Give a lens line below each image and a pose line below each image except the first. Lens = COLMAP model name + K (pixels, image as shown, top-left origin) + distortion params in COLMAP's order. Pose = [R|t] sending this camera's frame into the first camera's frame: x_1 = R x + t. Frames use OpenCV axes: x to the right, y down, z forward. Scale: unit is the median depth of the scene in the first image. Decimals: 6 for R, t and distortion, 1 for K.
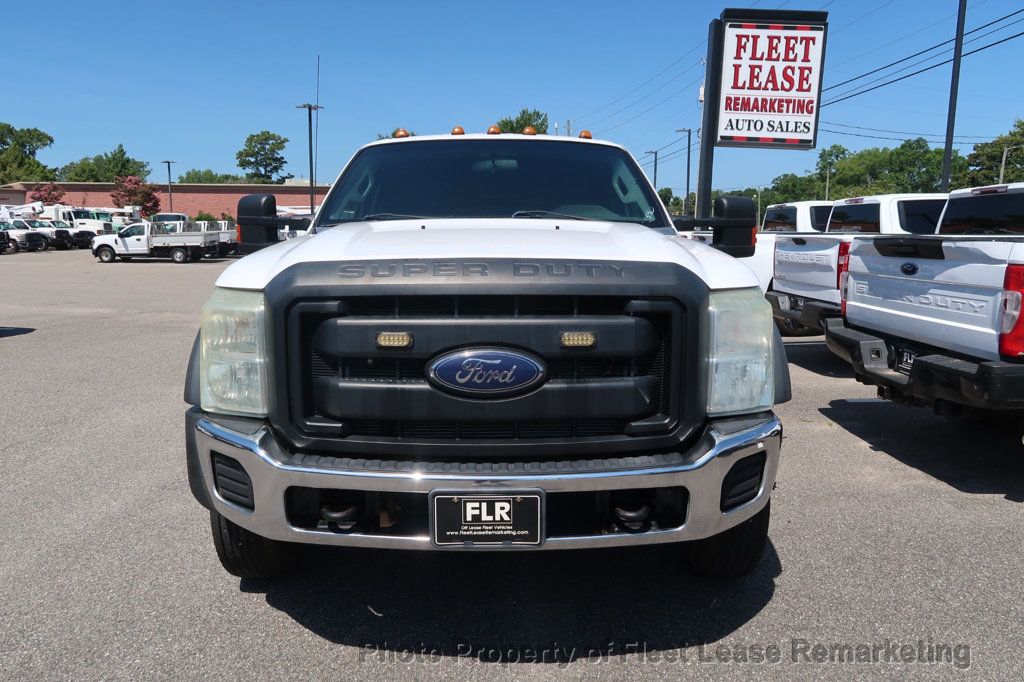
lens RADIAL K [[708.5, 0, 508.5], [0, 708.5, 346.9], [0, 0, 1]] dist [-0.032141, 0.009143]
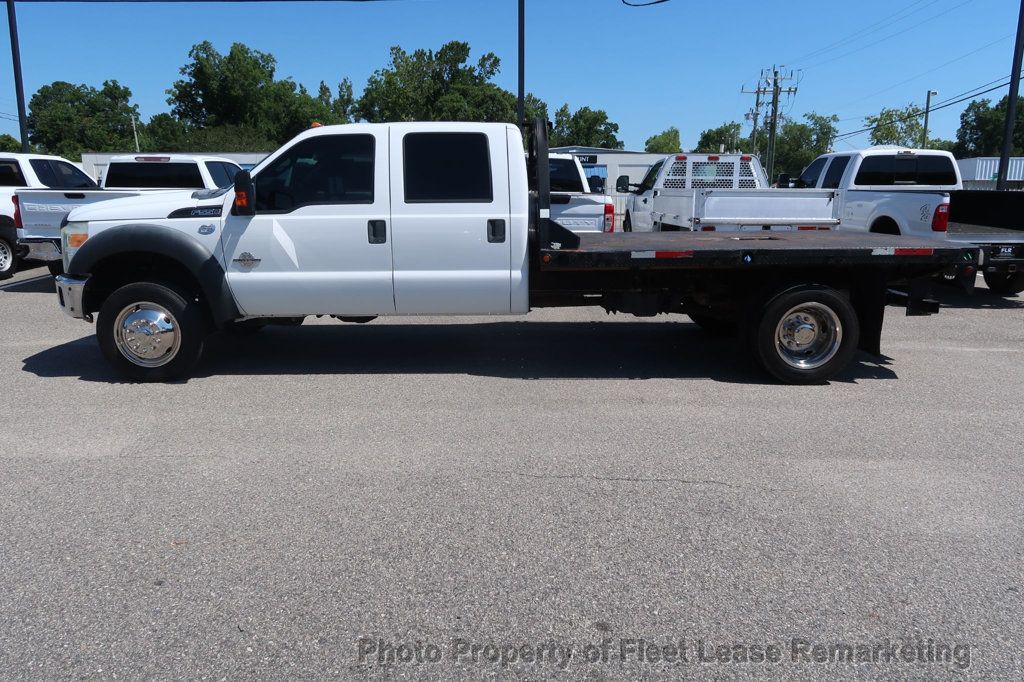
lens RADIAL K [[708.5, 0, 513.2], [0, 708.5, 335.9], [0, 0, 1]] dist [-0.032141, 0.009143]
pose [[-0.013547, -0.206837, 0.978282, -0.415184], [0.150087, 0.966867, 0.206502, -0.051239], [-0.988580, 0.149625, 0.017946, 0.292287]]
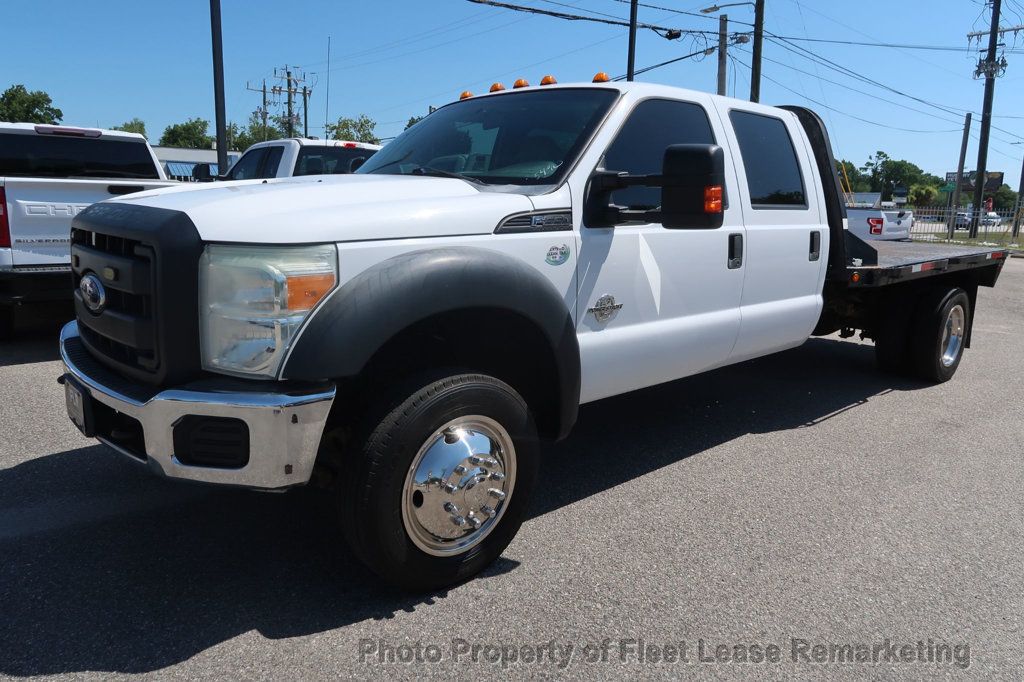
lens RADIAL K [[708.5, 0, 508.9], [0, 708.5, 342.5], [0, 0, 1]] dist [-0.032141, 0.009143]
pose [[-0.669193, -0.170186, 0.723338, -0.176829], [0.082044, 0.950548, 0.299546, -0.088109], [-0.738546, 0.259799, -0.622137, 0.579026]]
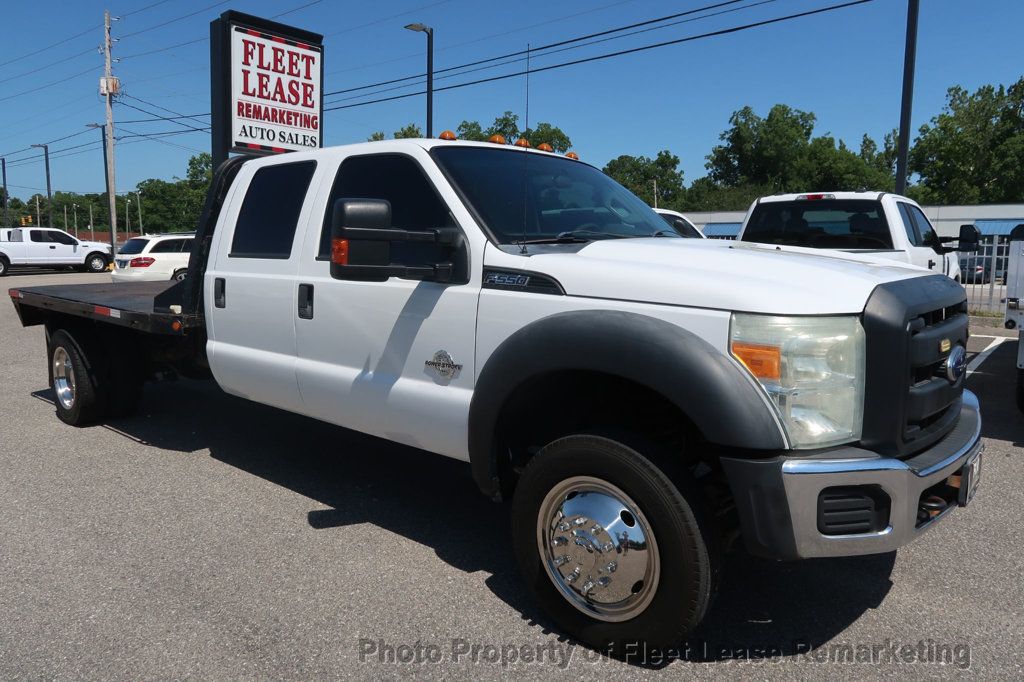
lens RADIAL K [[708.5, 0, 514.9], [0, 708.5, 344.1], [0, 0, 1]] dist [-0.032141, 0.009143]
pose [[0.659890, -0.103860, 0.744149, -0.191636], [0.114264, 0.992753, 0.037232, -0.017583], [-0.742623, 0.060460, 0.666975, 0.093749]]
